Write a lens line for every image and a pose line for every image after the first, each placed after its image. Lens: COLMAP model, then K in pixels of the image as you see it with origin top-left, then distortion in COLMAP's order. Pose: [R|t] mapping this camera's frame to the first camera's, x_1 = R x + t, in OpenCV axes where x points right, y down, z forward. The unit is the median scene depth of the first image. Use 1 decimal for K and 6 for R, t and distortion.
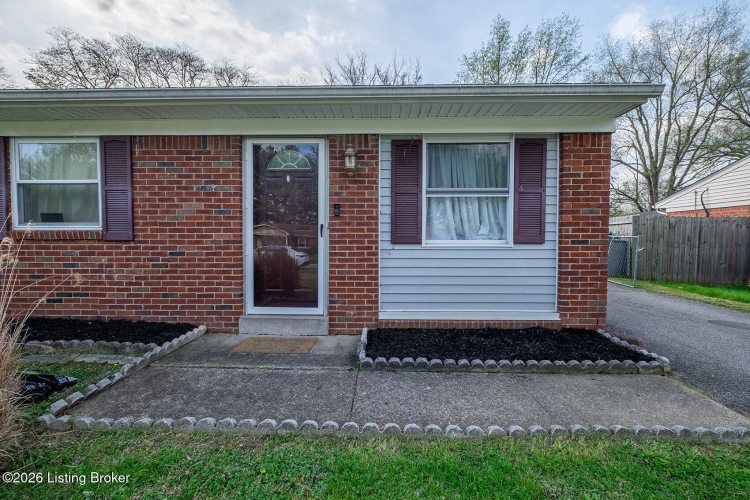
lens RADIAL K [[331.8, 0, 378.5], [0, 331.8, 240.8], [0, 0, 1]] dist [-0.001161, -0.000028]
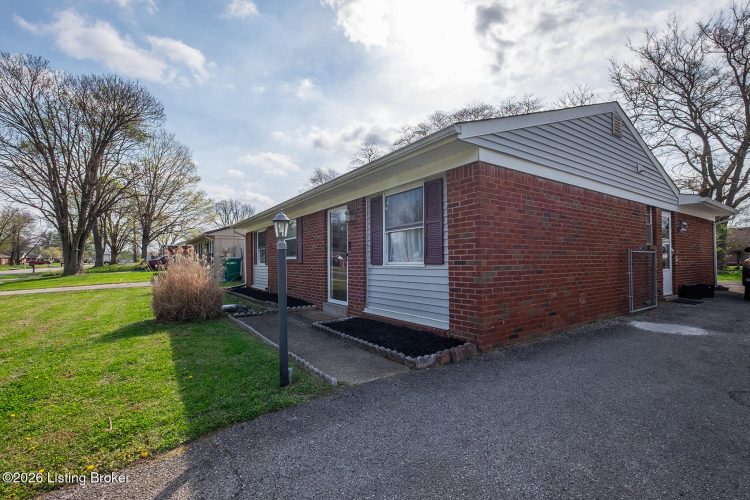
lens RADIAL K [[331.8, 0, 378.5], [0, 331.8, 240.8], [0, 0, 1]] dist [-0.001161, -0.000028]
pose [[0.592012, -0.060390, -0.803663, 1.328683], [0.009510, 0.997643, -0.067961, 0.003284], [0.805873, 0.032591, 0.591191, 0.102540]]
